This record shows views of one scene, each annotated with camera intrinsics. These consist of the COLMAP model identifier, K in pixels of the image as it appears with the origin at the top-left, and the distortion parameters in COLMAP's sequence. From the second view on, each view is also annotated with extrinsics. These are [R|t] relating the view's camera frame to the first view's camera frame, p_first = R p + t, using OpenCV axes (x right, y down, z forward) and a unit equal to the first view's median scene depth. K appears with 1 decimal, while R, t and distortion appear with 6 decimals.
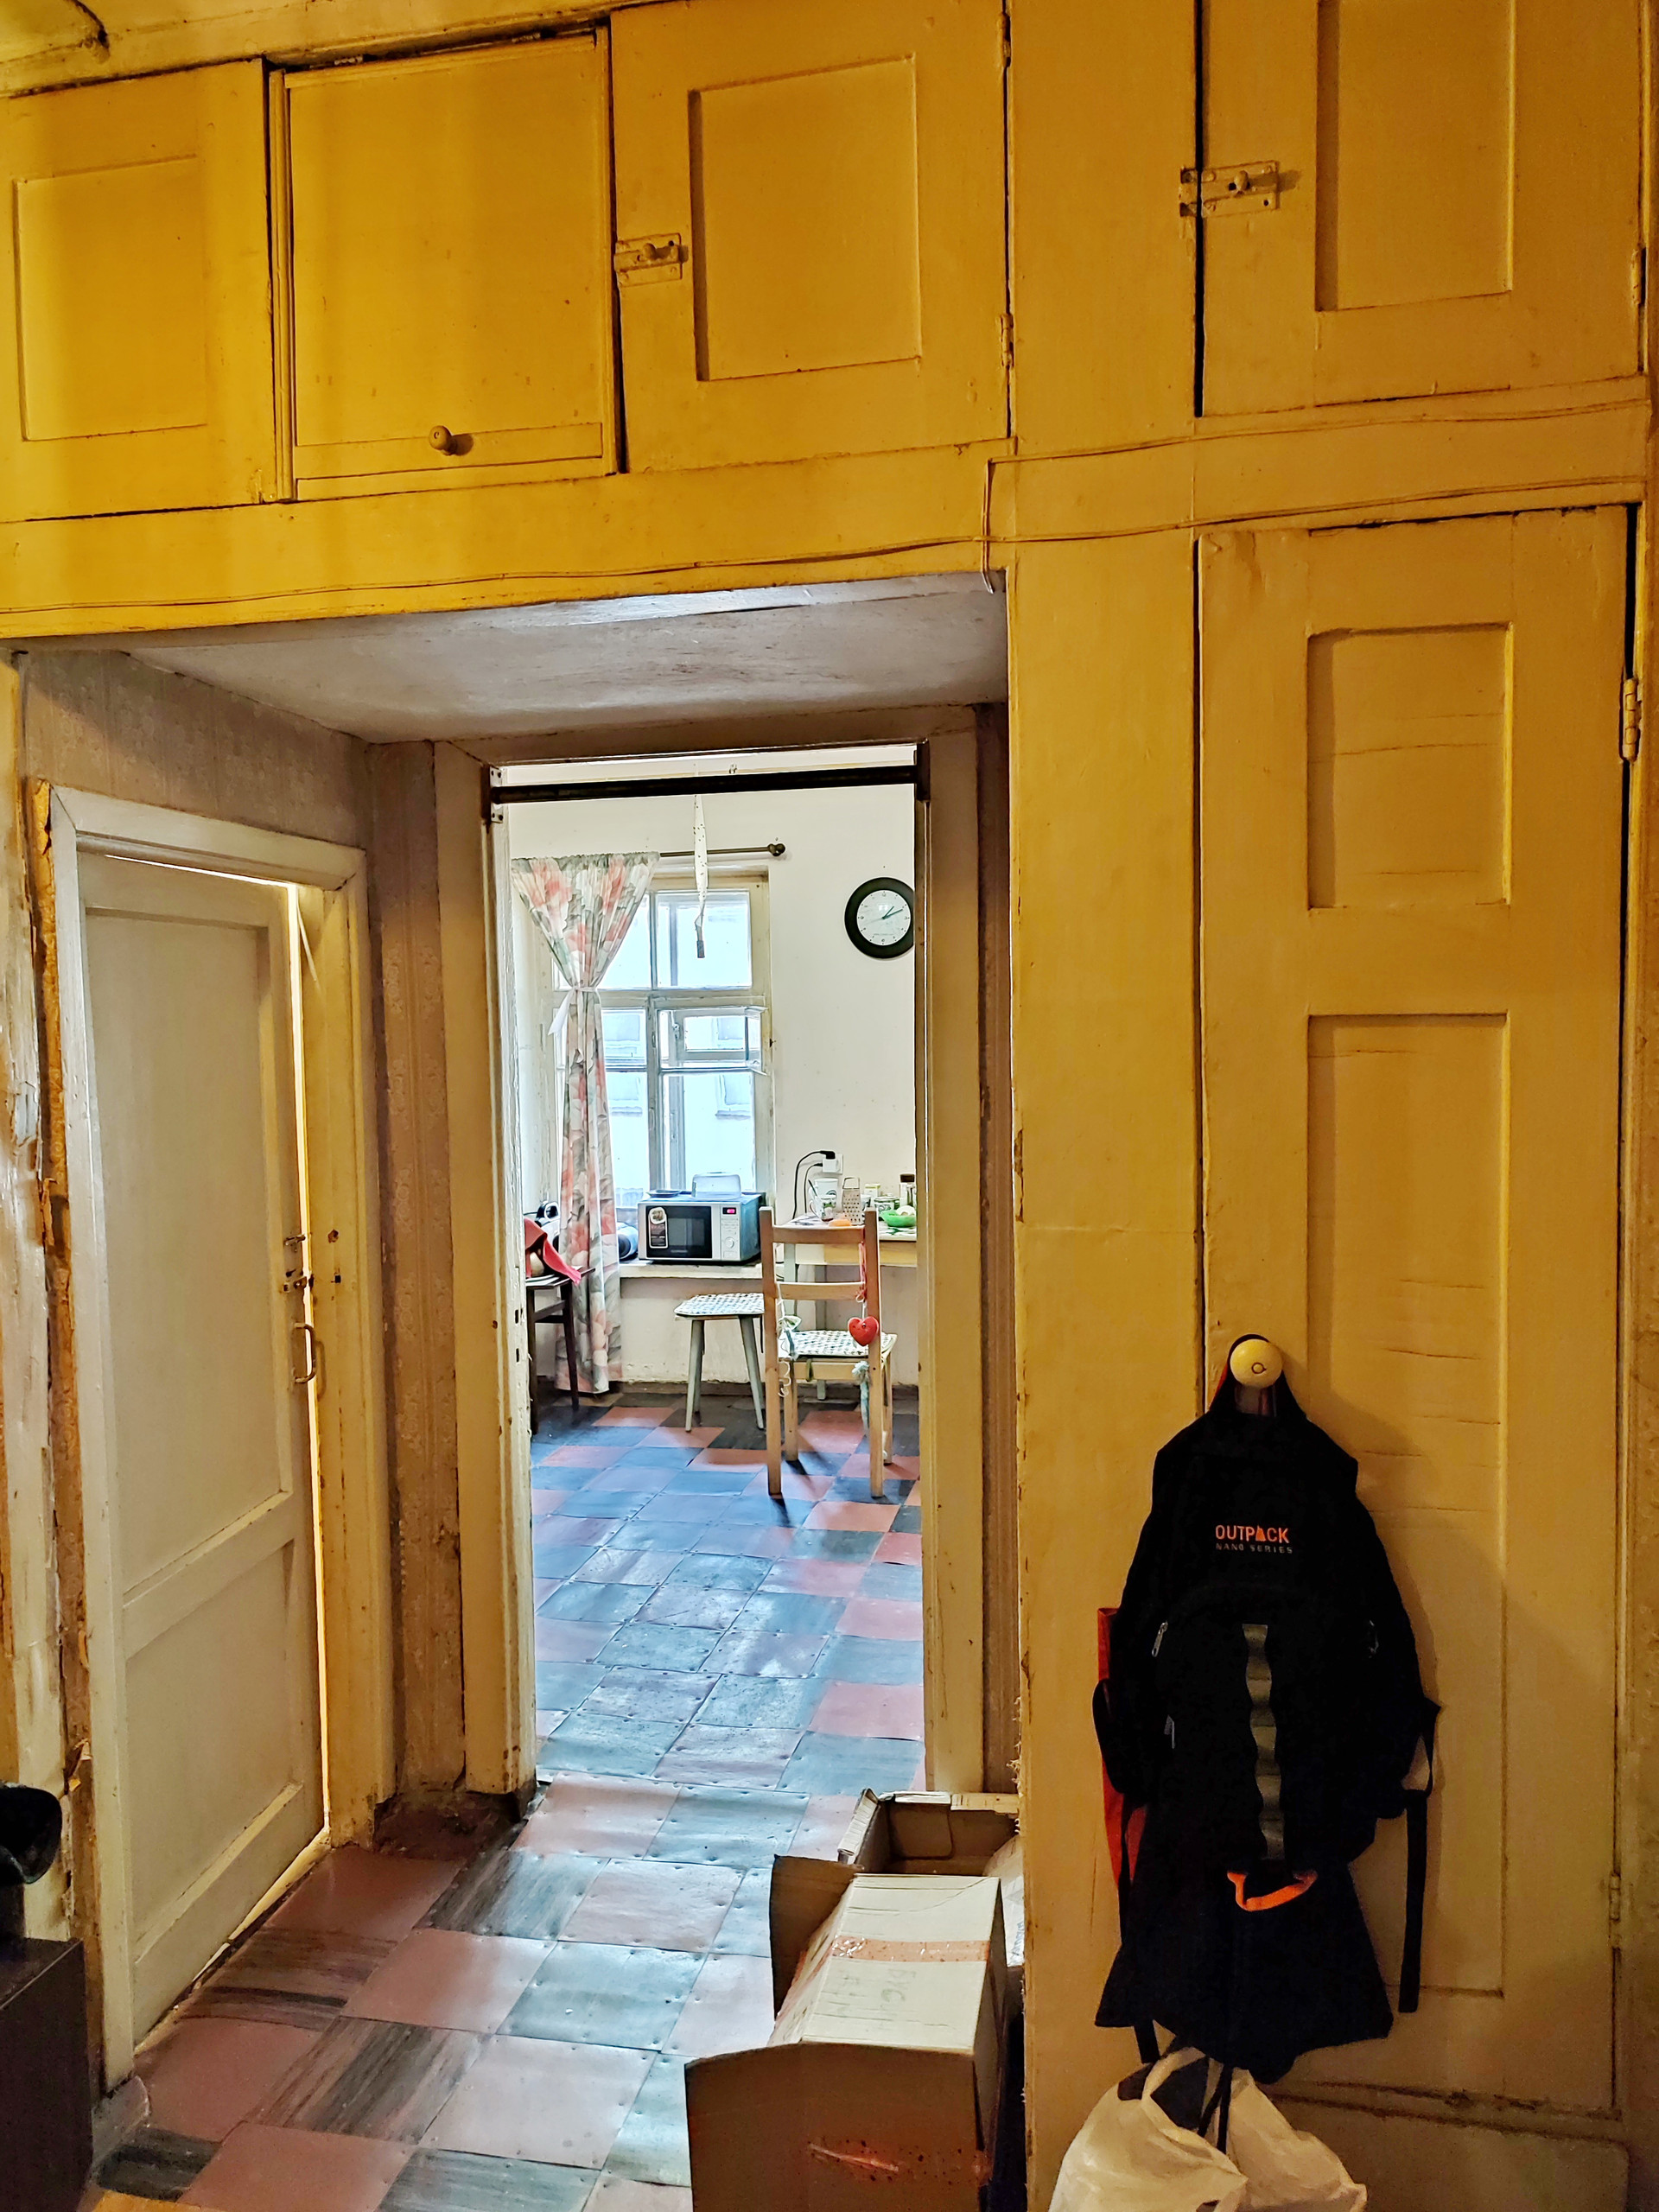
lens RADIAL K [[1535.6, 0, 832.6], [0, 1535.6, 1104.0], [0, 0, 1]] dist [0.010406, 0.000145]
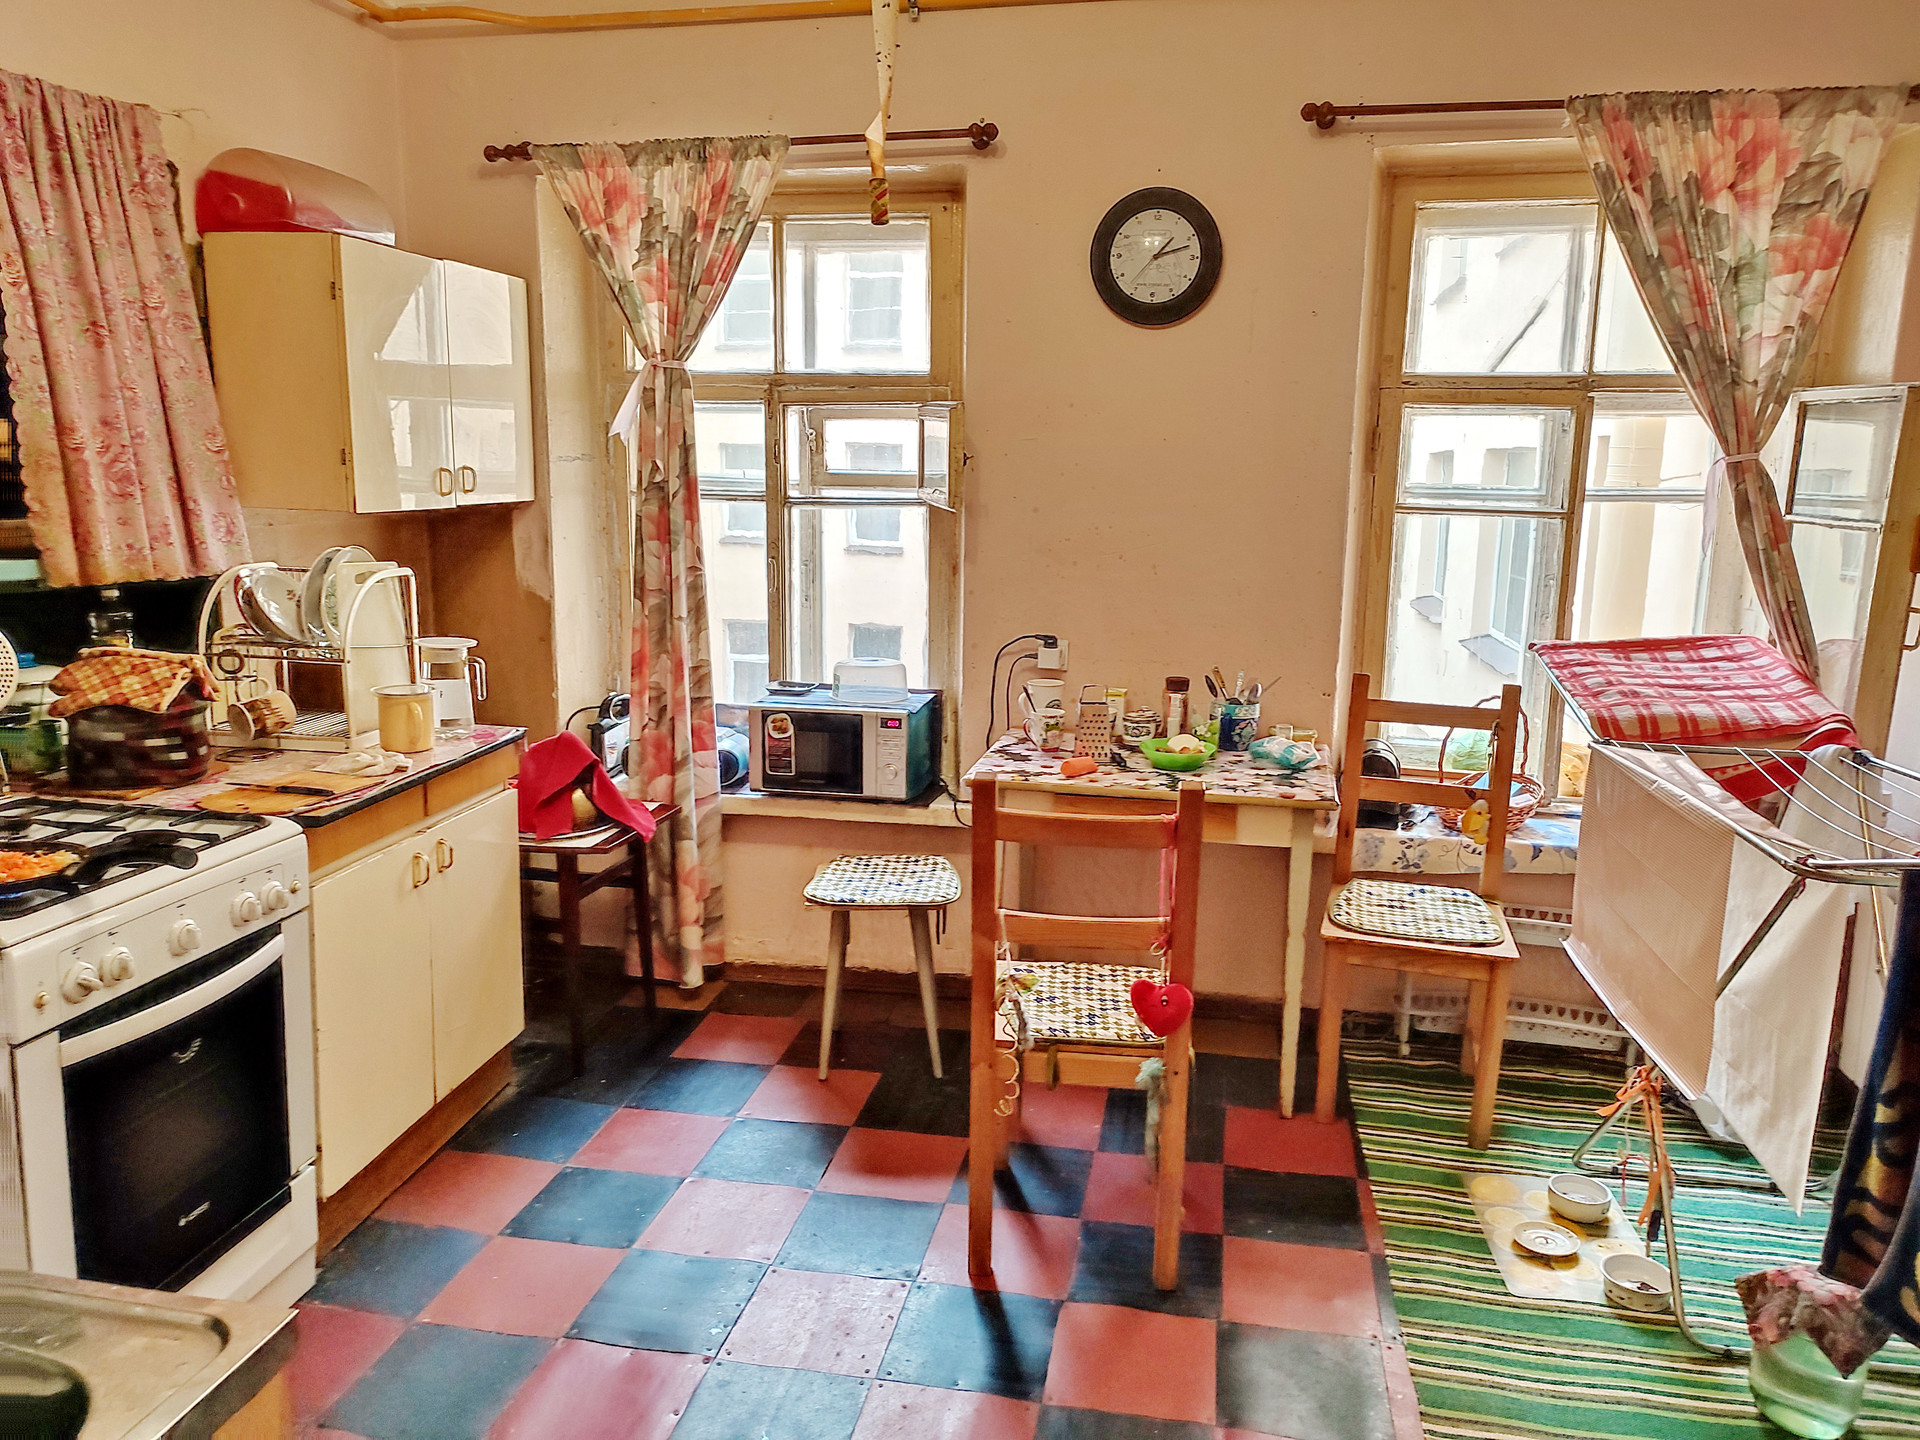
lens RADIAL K [[1382.4, 0, 956.2], [0, 1382.4, 726.8], [0, 0, 1]] dist [0.036197, 0.000528]
pose [[0.999521, 0.028710, 0.011525, -0.045624], [-0.030014, 0.990210, 0.136320, -0.008915], [-0.007498, -0.136600, 0.990598, 0.416605]]
